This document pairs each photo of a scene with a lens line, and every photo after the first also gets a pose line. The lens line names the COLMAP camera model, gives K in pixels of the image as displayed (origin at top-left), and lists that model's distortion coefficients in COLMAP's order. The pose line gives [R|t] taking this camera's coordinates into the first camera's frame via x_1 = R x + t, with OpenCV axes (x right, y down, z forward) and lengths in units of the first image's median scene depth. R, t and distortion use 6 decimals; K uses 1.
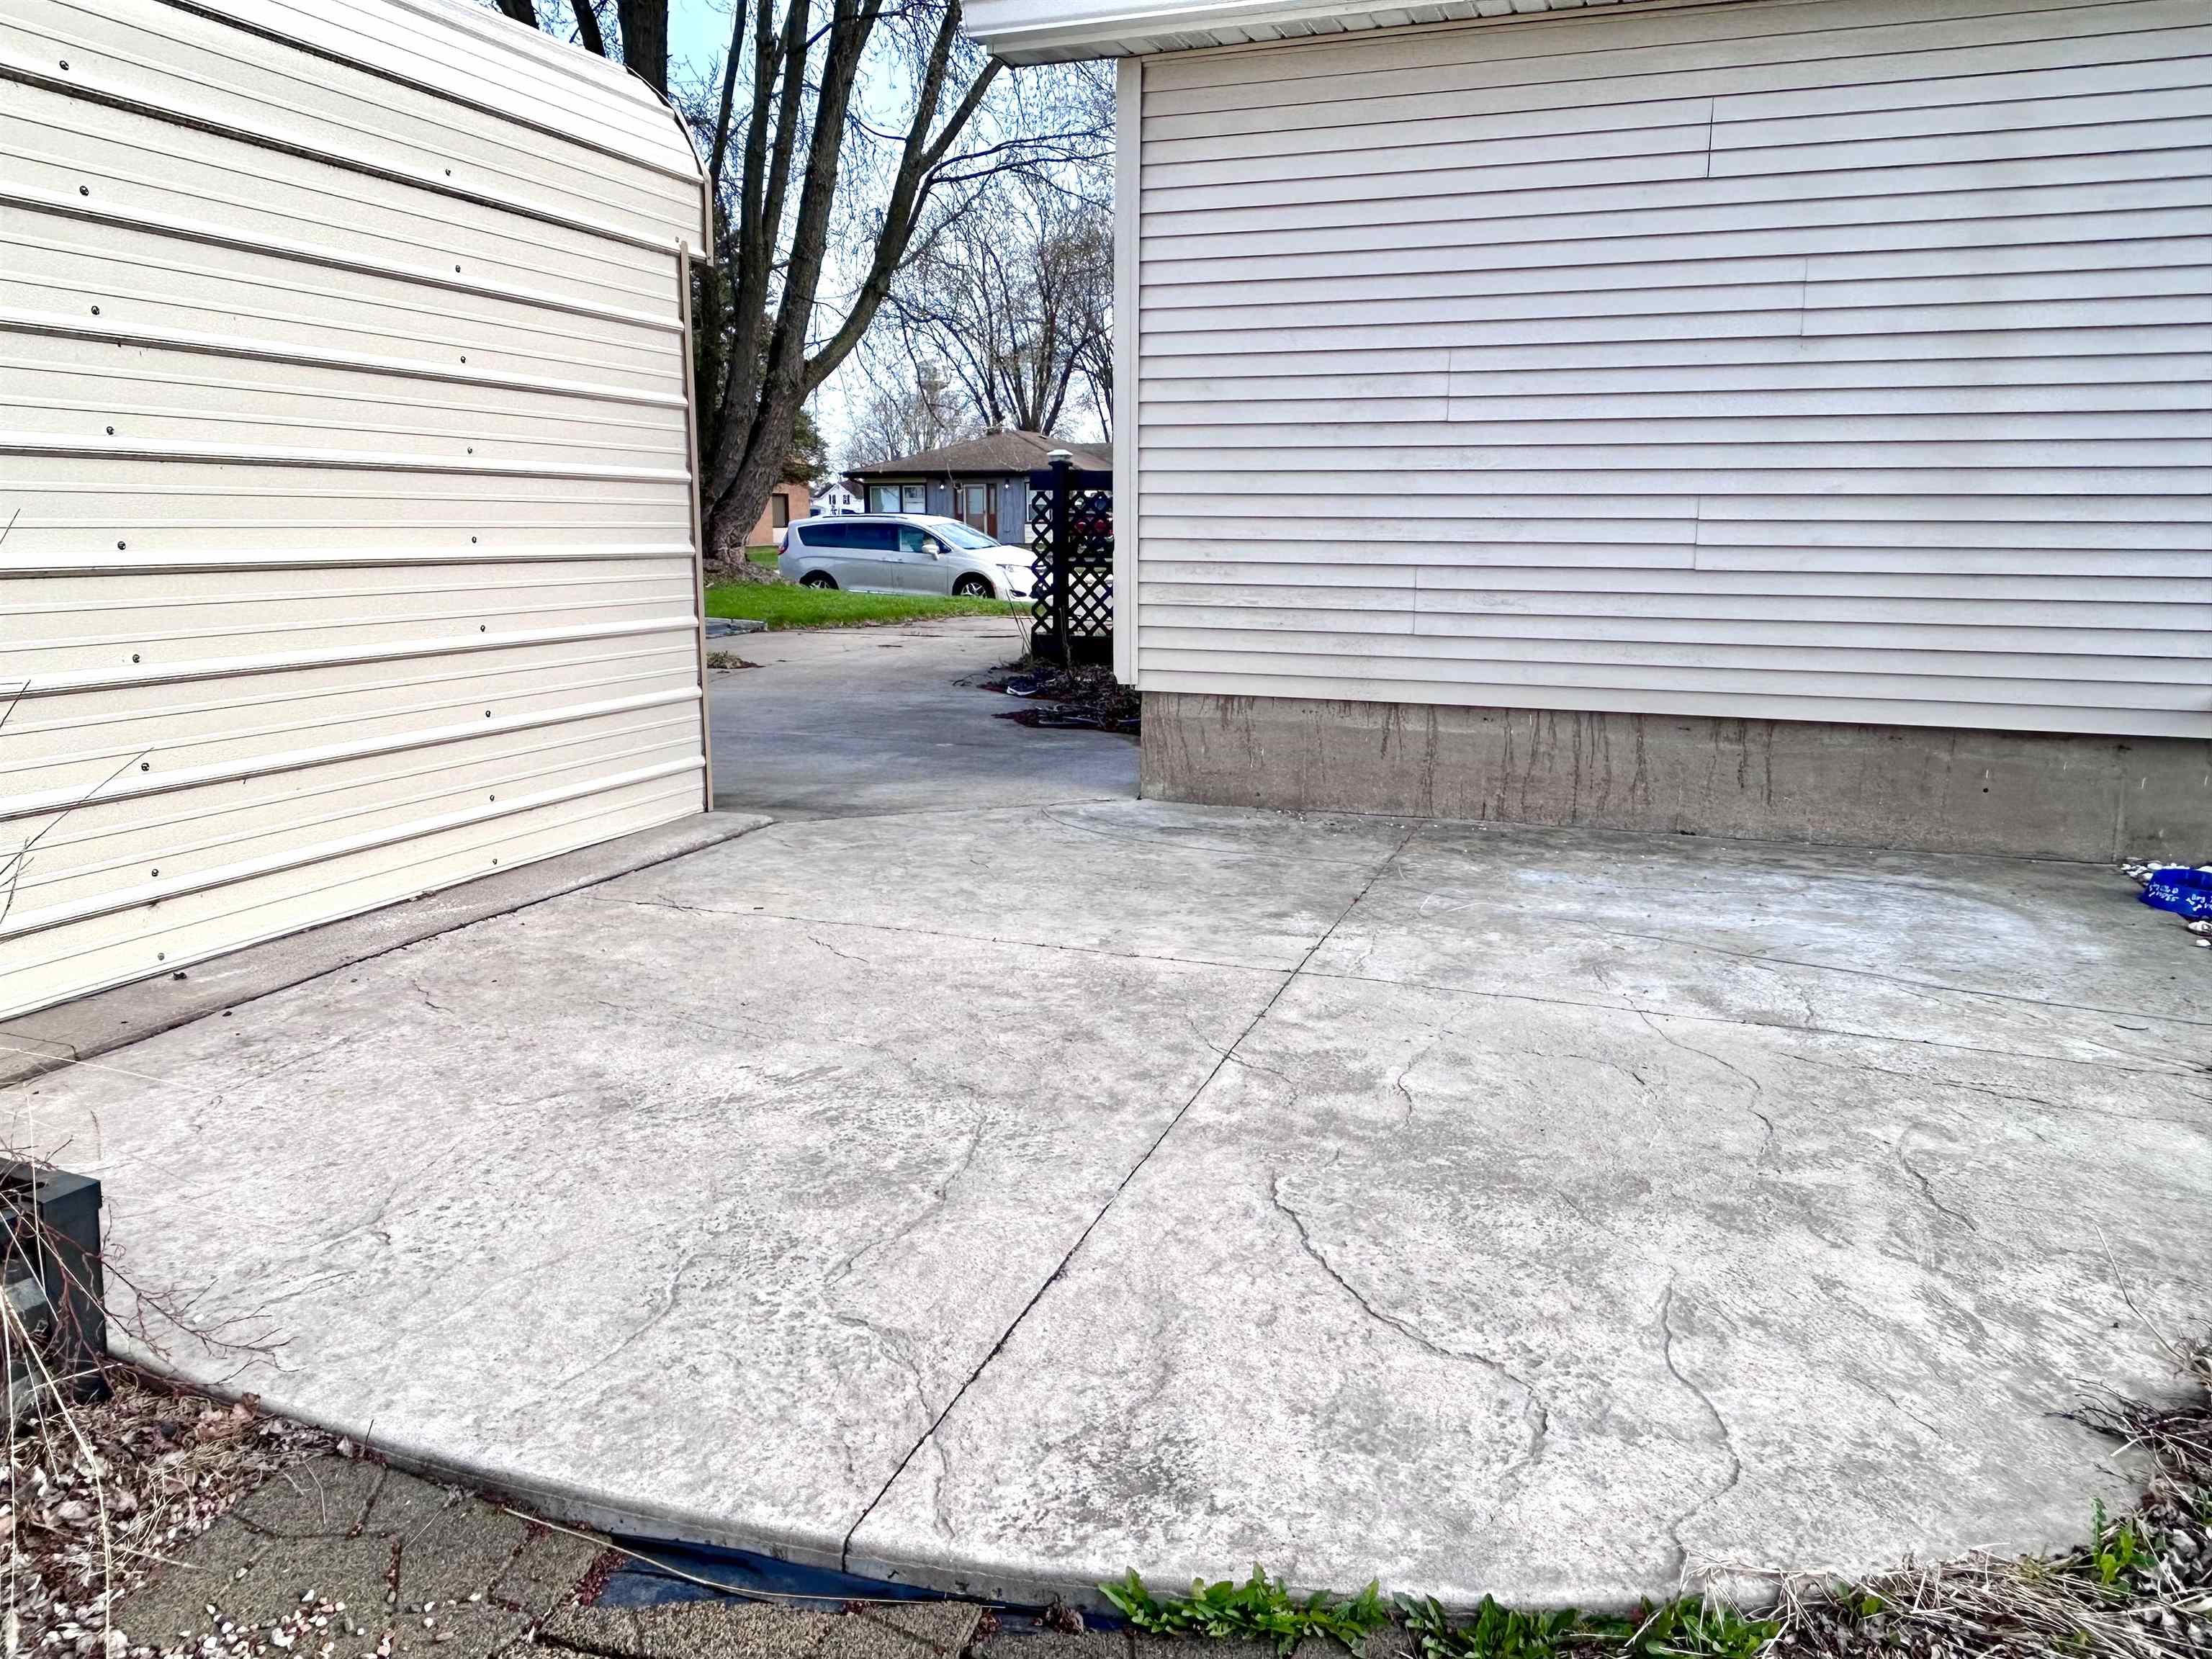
lens RADIAL K [[1587.5, 0, 1113.8], [0, 1587.5, 828.4], [0, 0, 1]] dist [-0.006471, -0.002660]
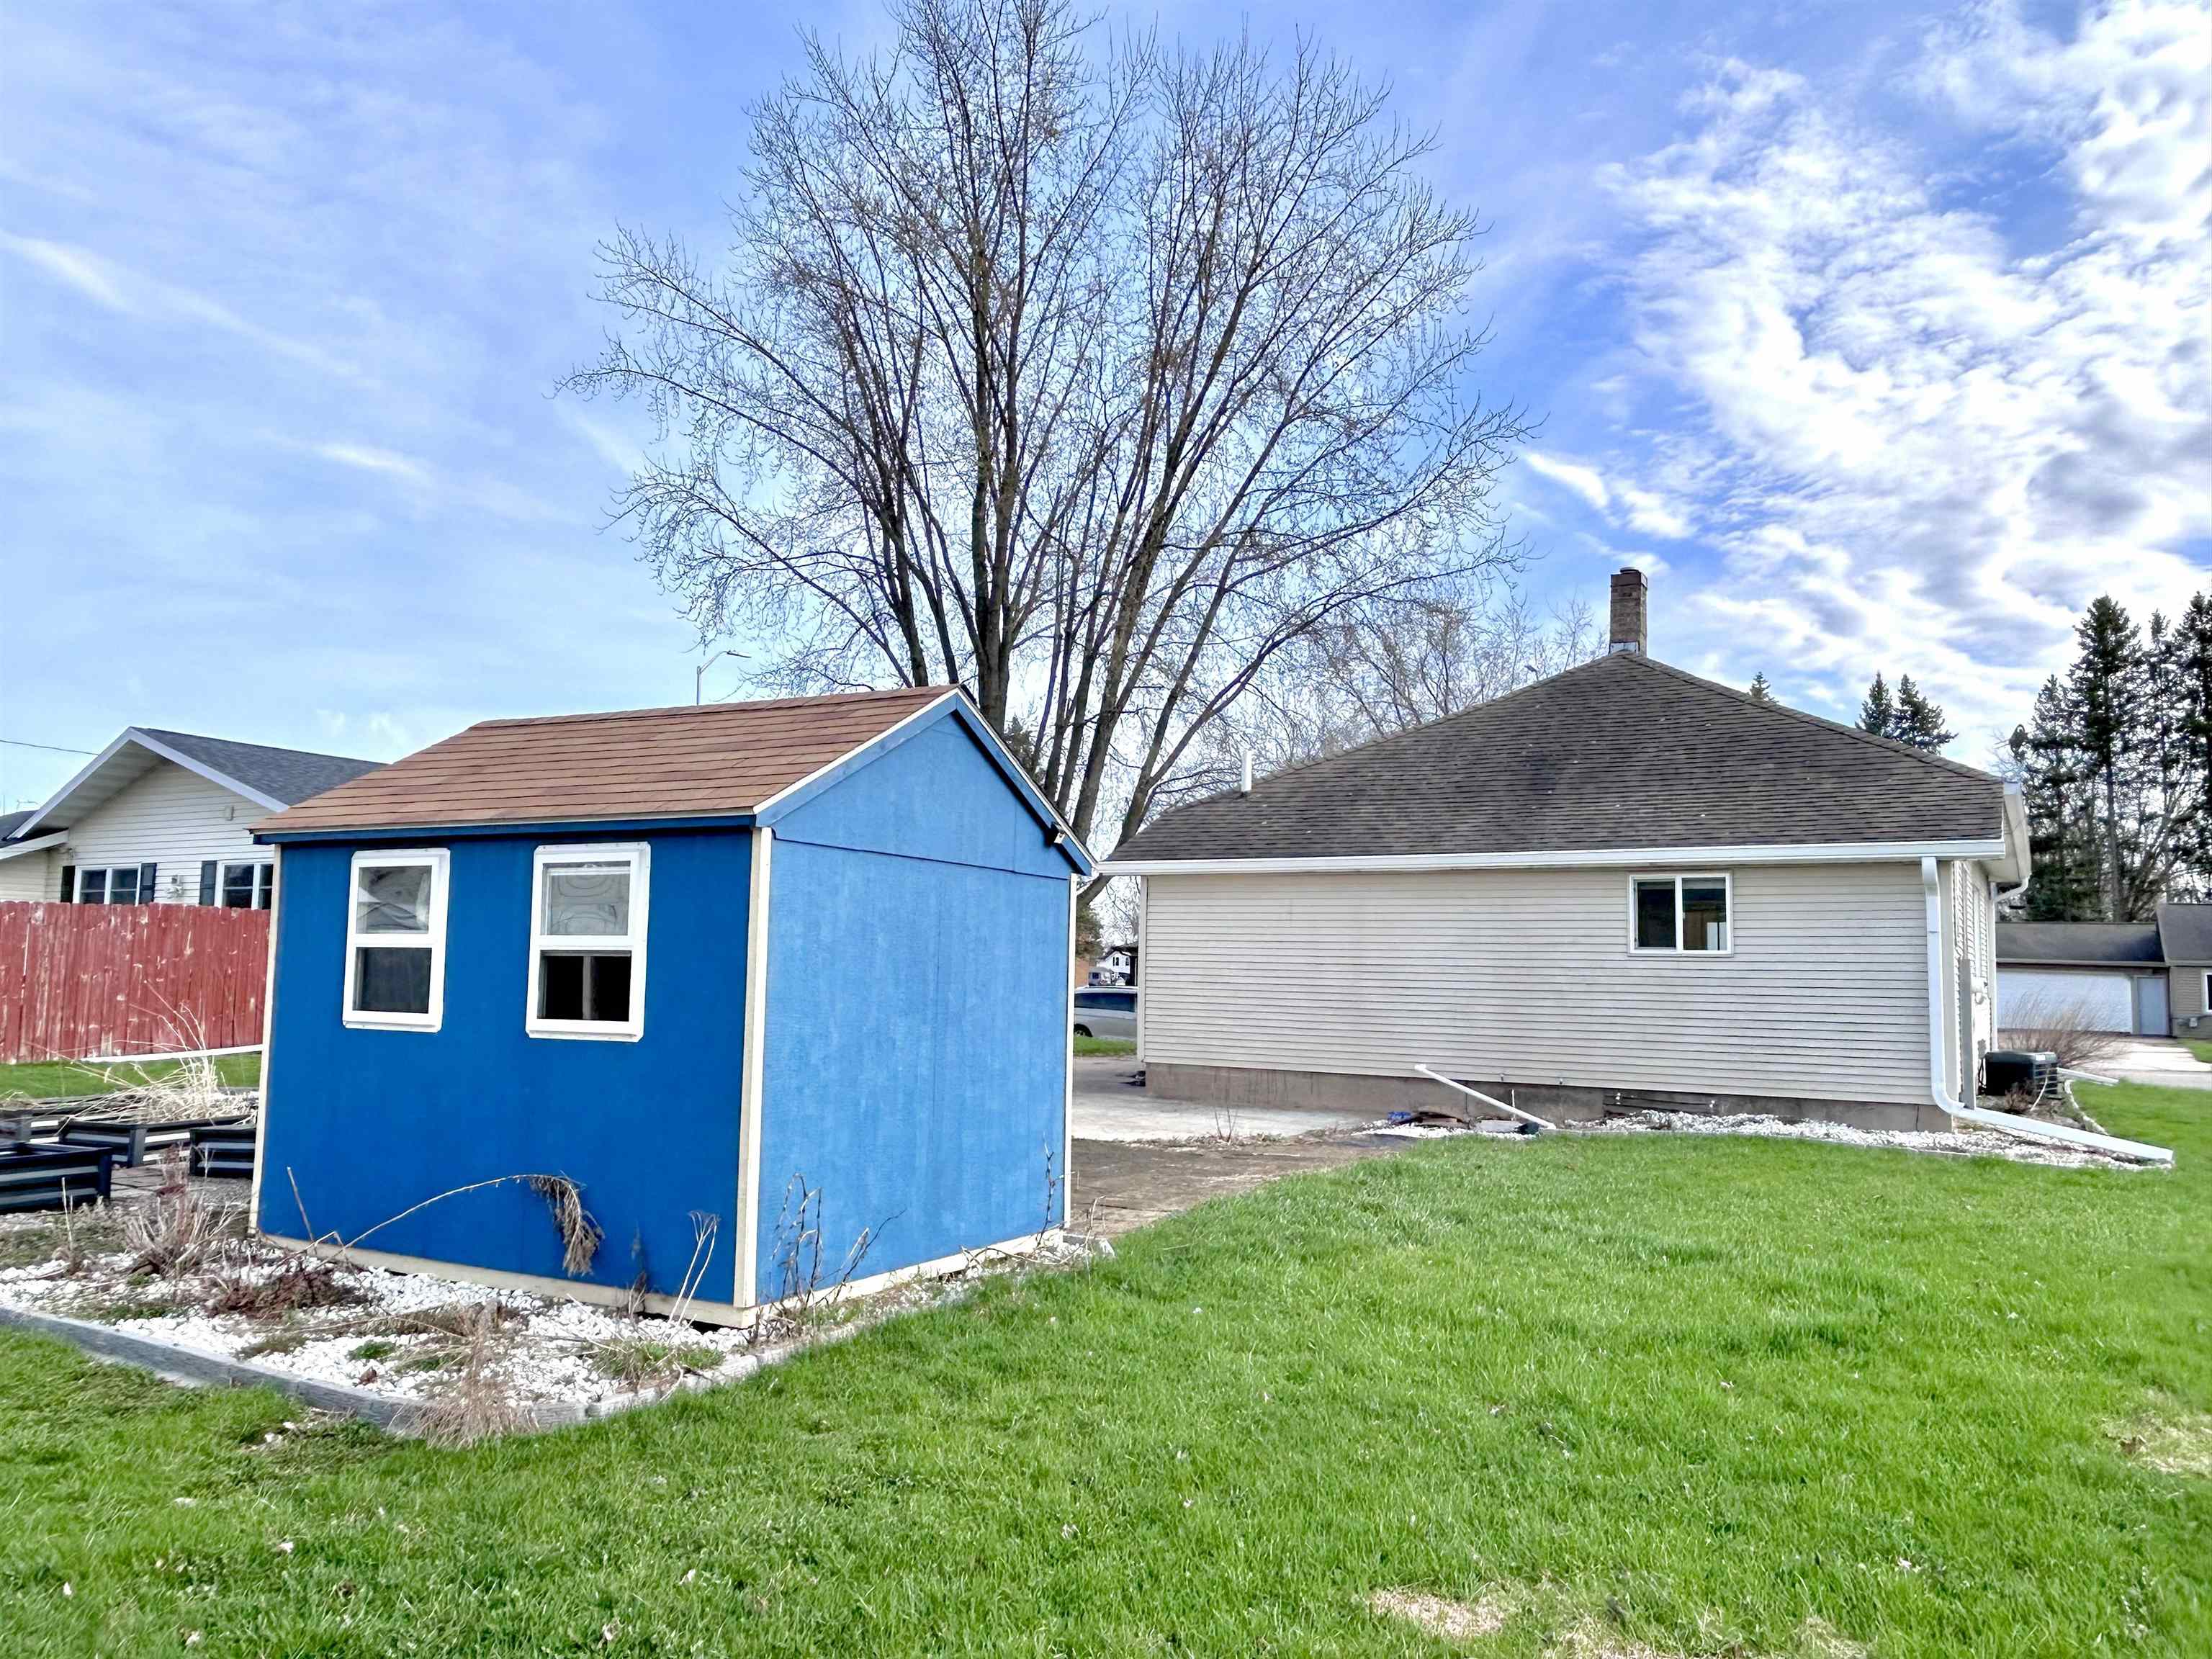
lens RADIAL K [[1587.5, 0, 1123.2], [0, 1587.5, 832.5], [0, 0, 1]] dist [-0.006471, -0.002660]
pose [[0.985039, 0.010854, -0.171991, 0.132746], [-0.058915, 0.959093, -0.276891, 0.090696], [0.161950, 0.282881, 0.945384, -0.539873]]
